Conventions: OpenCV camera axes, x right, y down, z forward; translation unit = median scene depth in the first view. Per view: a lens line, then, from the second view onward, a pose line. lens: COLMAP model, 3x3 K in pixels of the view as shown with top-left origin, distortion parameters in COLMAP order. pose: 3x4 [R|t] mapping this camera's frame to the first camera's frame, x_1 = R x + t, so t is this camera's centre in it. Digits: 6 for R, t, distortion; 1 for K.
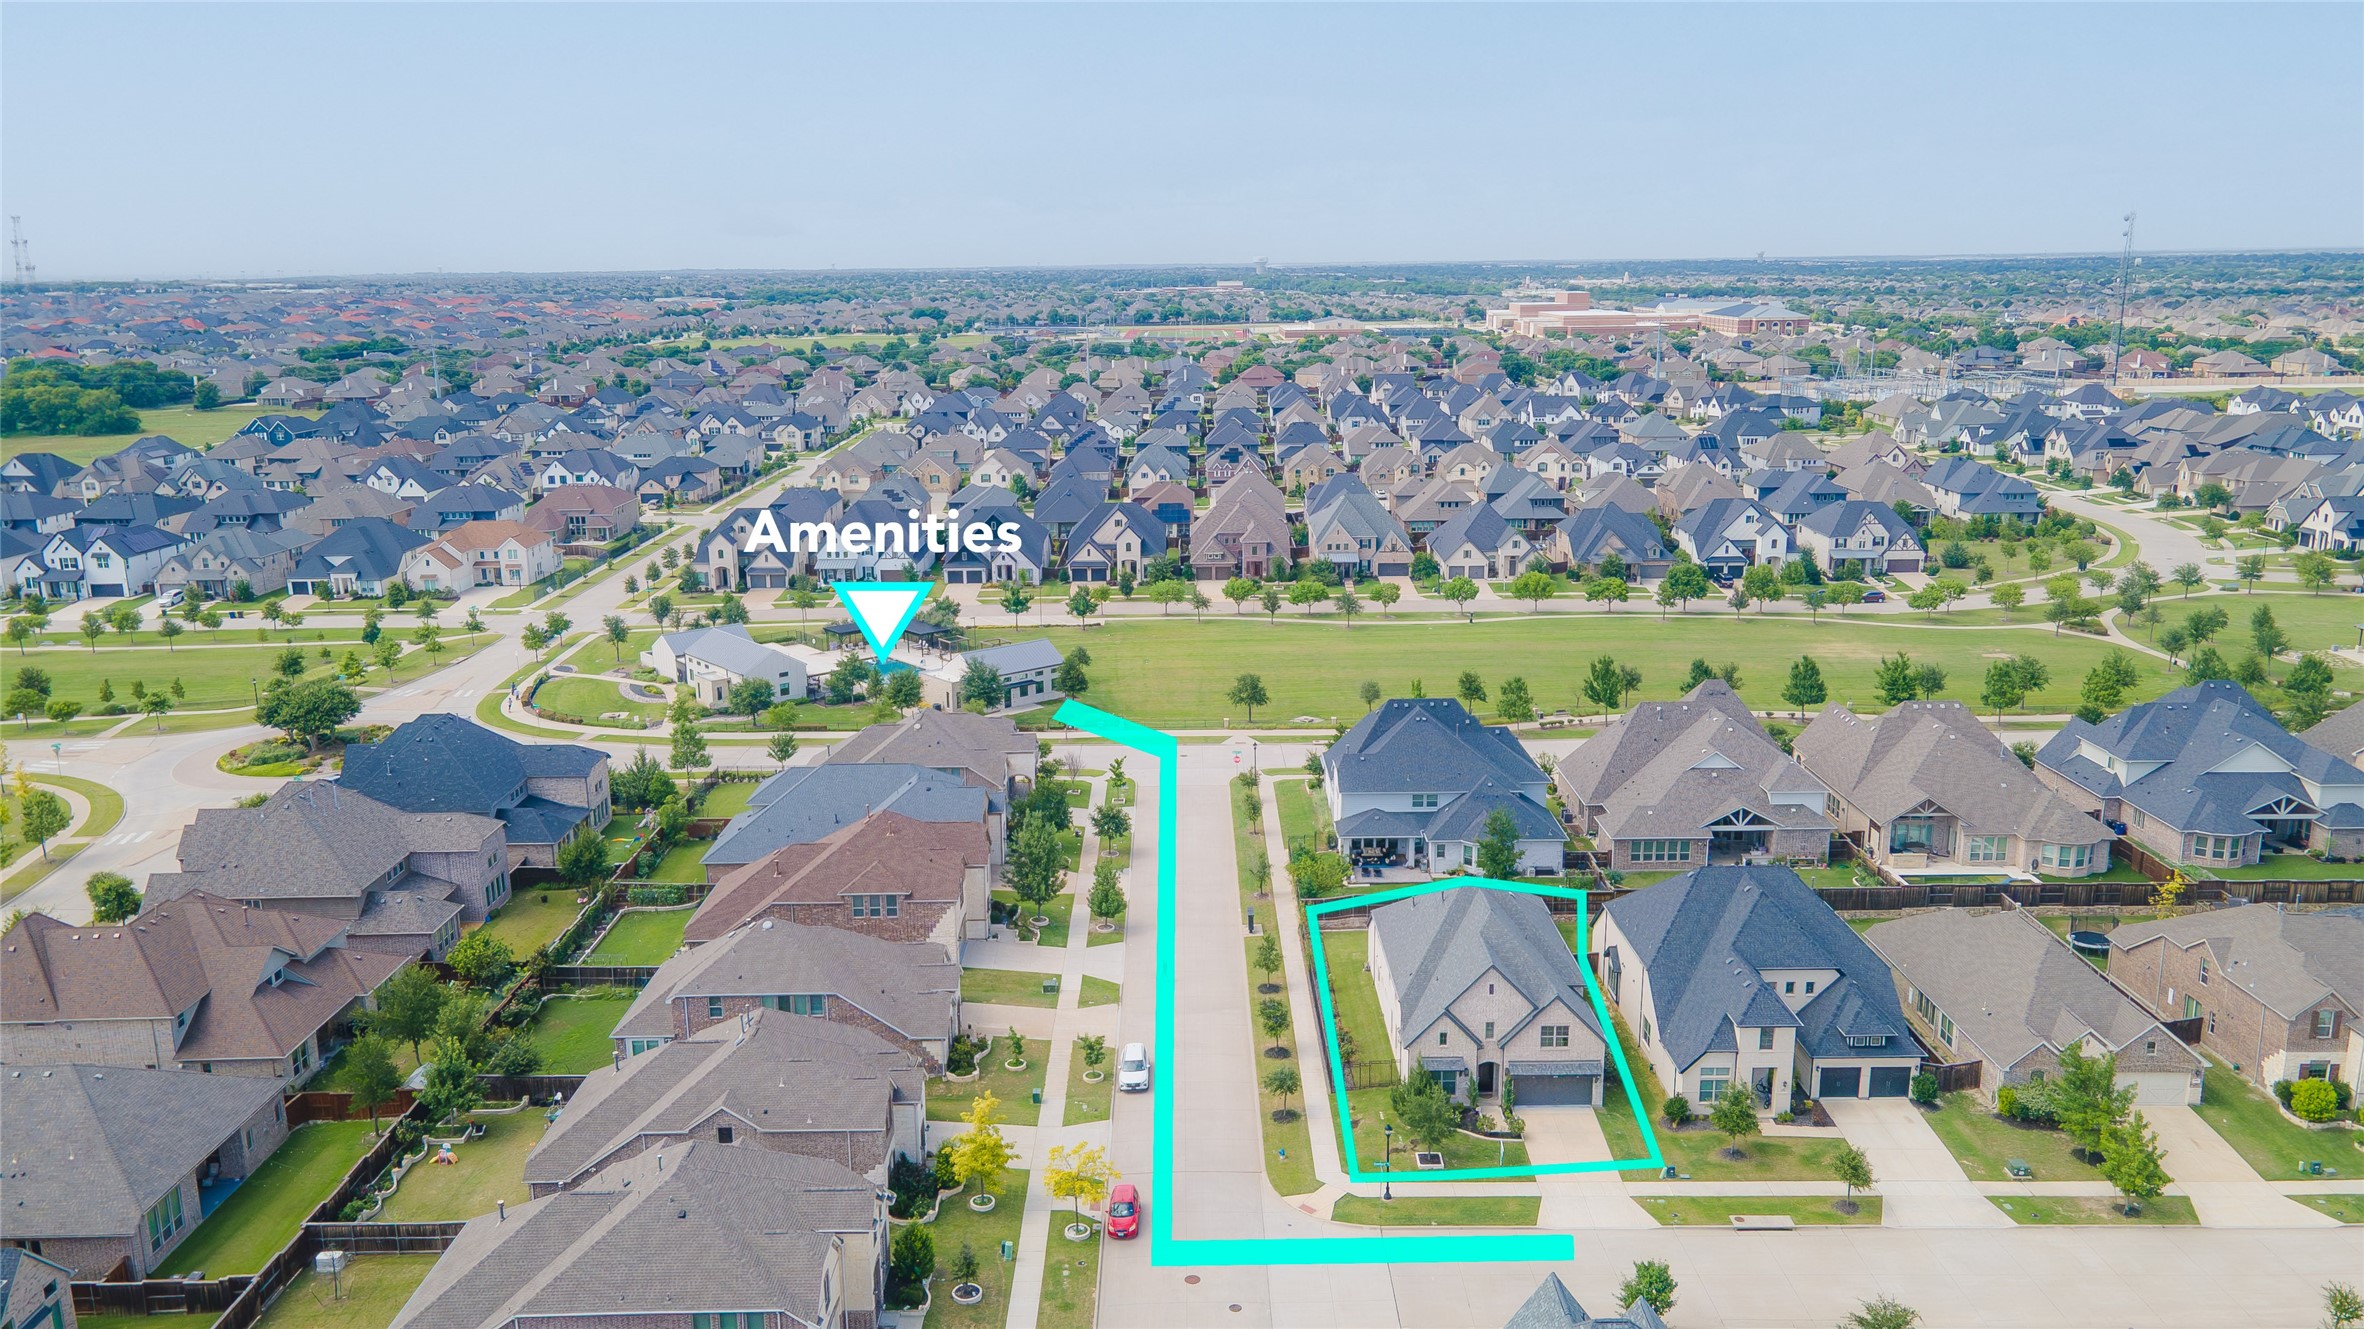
lens RADIAL K [[1659.2, 0, 1182.0], [0, 1659.2, 664.5], [0, 0, 1]] dist [0.000577, 0.000076]
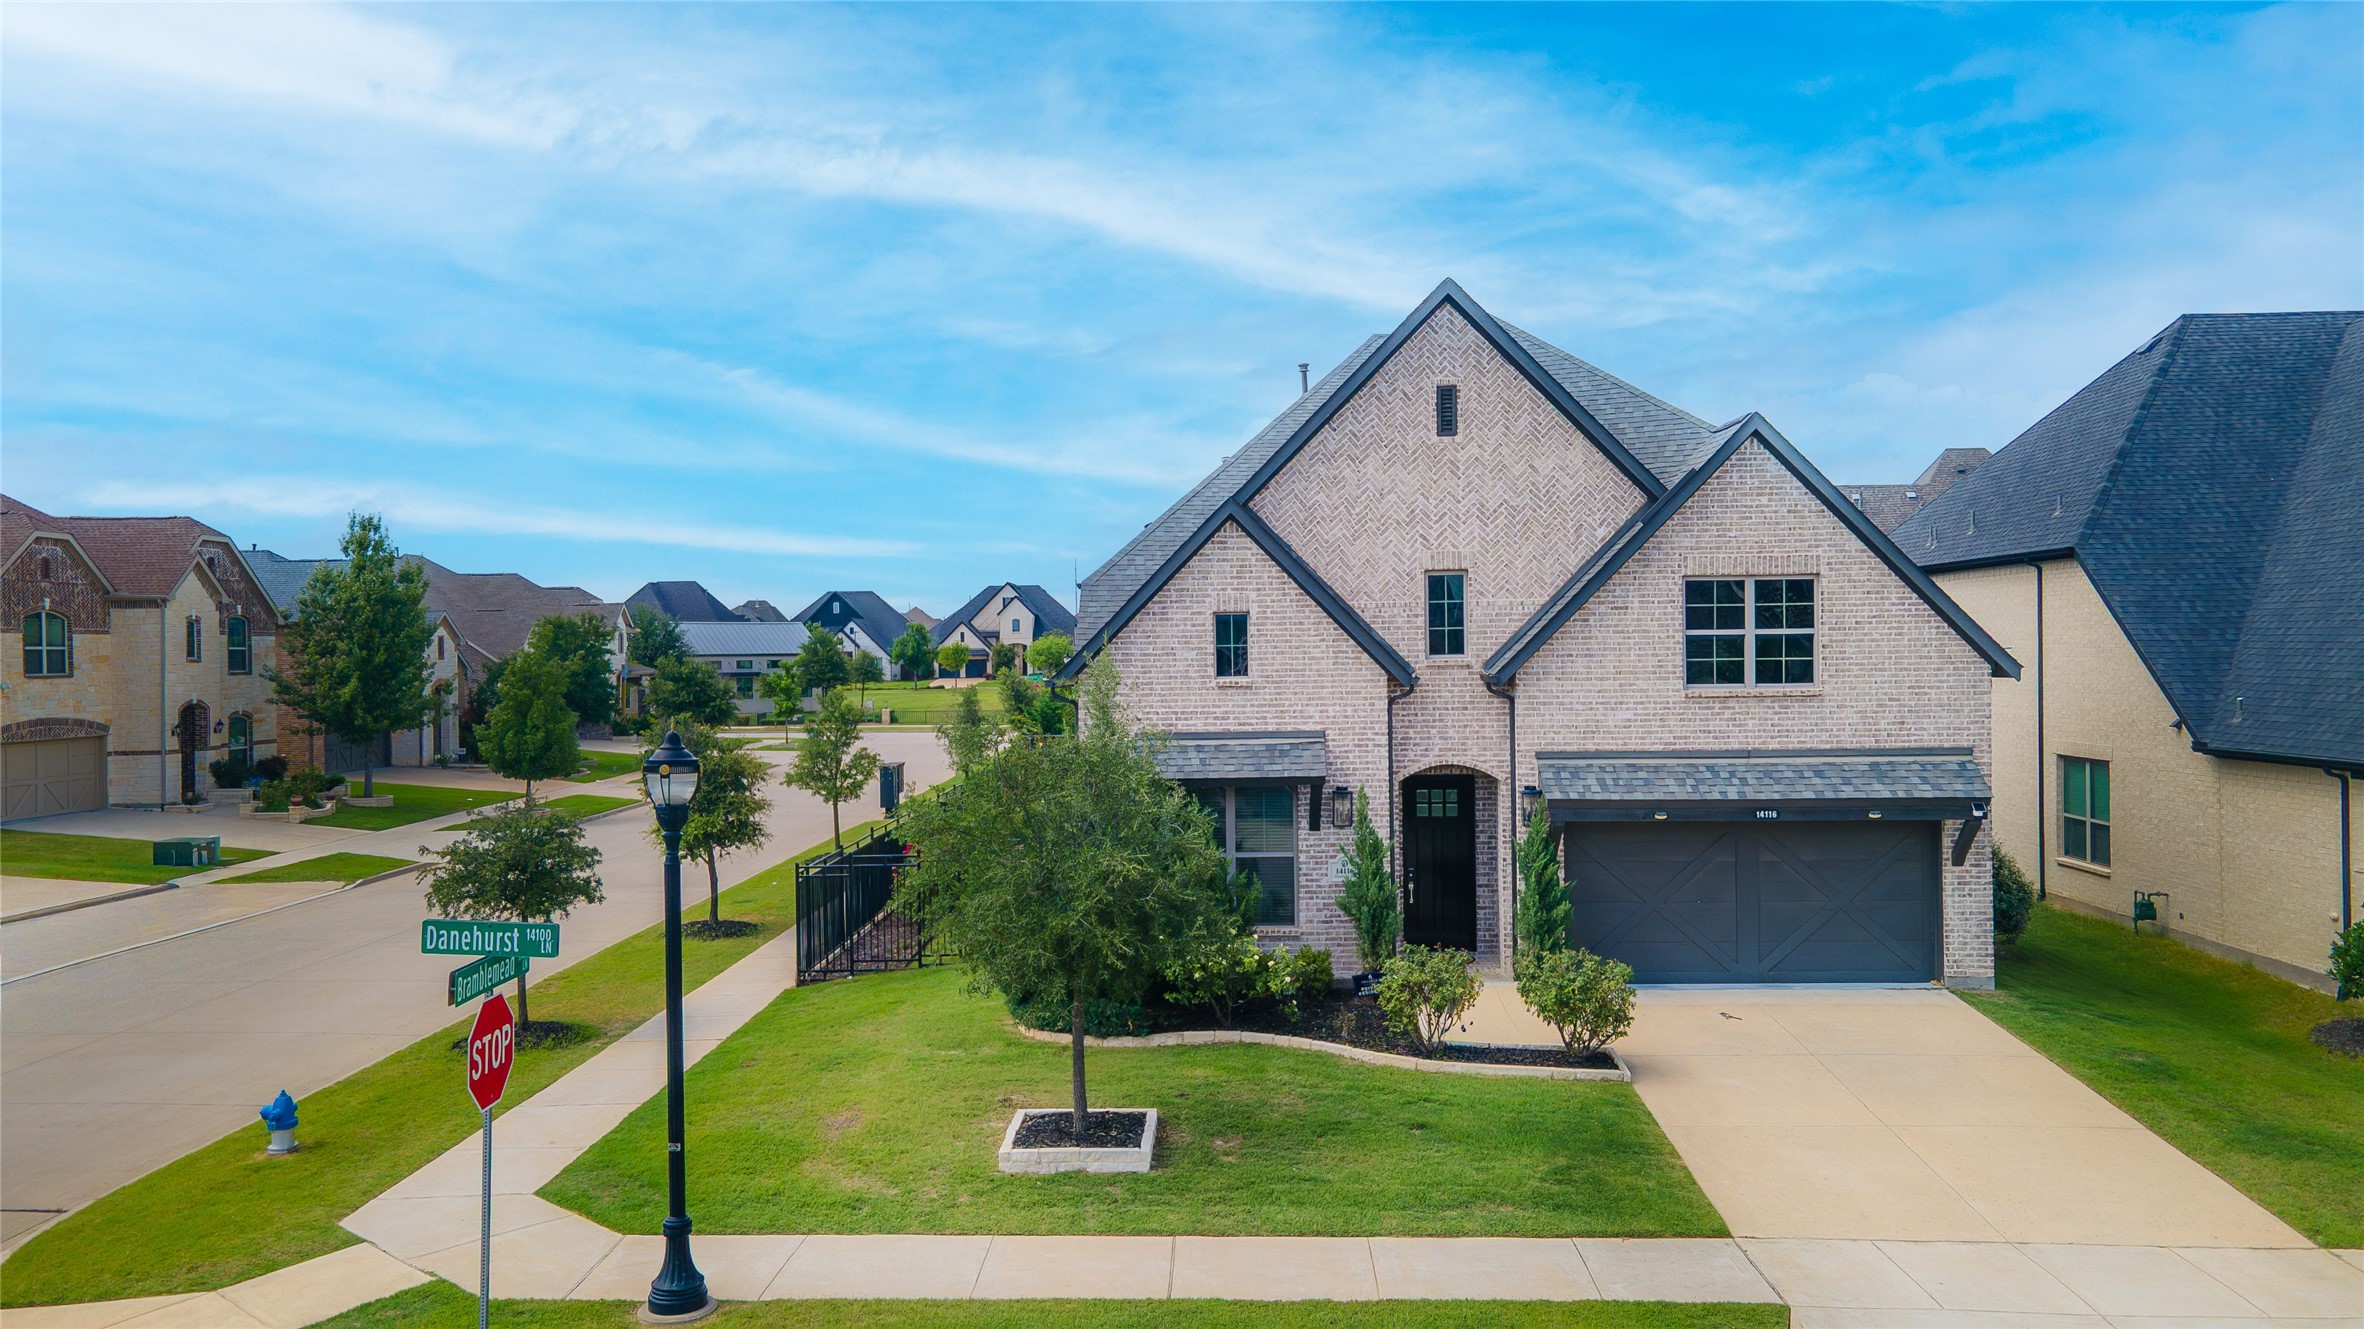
lens RADIAL K [[1659.2, 0, 1182.0], [0, 1659.2, 664.5], [0, 0, 1]] dist [0.000577, 0.000076]
pose [[0.999444, 0.002673, -0.033222, 0.157901], [-0.010320, 0.972607, -0.232227, 0.277575], [0.031691, 0.232441, 0.972094, 0.787356]]
